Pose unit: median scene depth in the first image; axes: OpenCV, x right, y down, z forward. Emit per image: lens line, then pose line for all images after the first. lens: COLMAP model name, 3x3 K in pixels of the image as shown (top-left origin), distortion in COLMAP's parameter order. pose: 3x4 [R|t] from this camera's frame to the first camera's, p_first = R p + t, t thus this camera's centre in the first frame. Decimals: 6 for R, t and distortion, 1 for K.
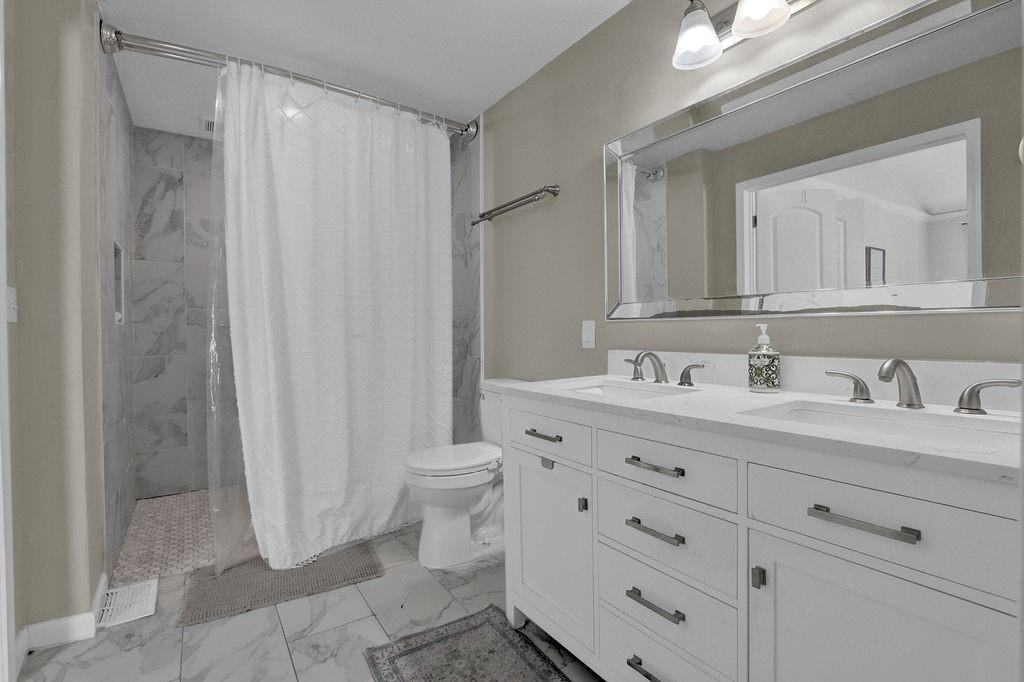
lens RADIAL K [[470.8, 0, 506.9], [0, 470.8, 334.2], [0, 0, 1]] dist [-0.012746, 0.003217]
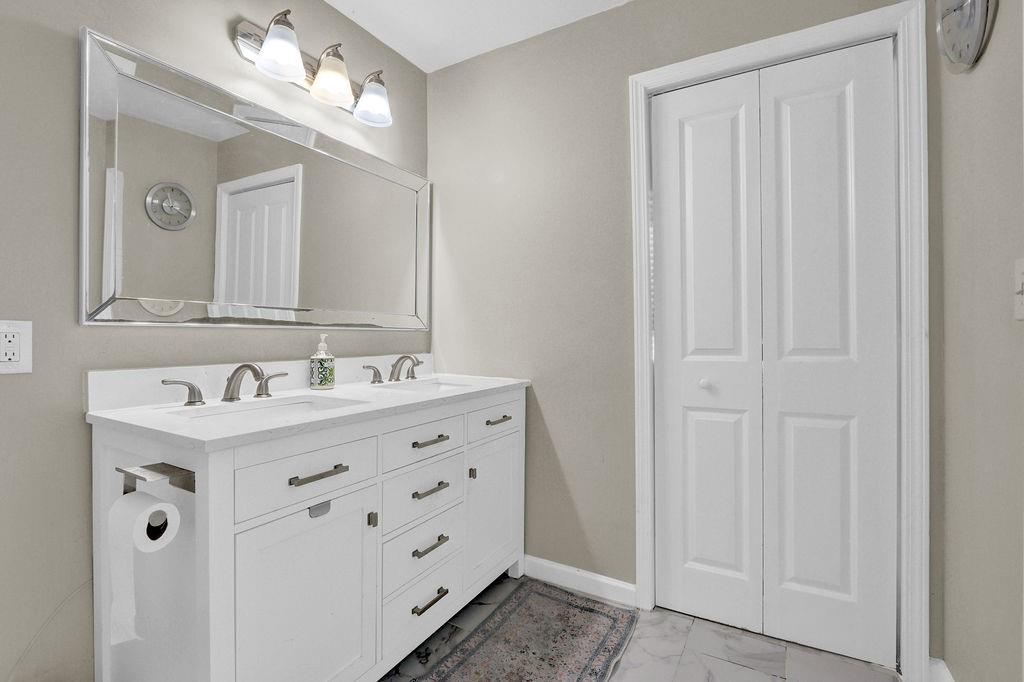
lens RADIAL K [[470.8, 0, 492.2], [0, 470.8, 338.4], [0, 0, 1]] dist [-0.012746, 0.003217]
pose [[-0.402963, 0.005020, 0.915203, -0.650076], [0.011792, 0.999930, -0.000292, -0.003689], [-0.915140, 0.010674, -0.402994, 0.920933]]
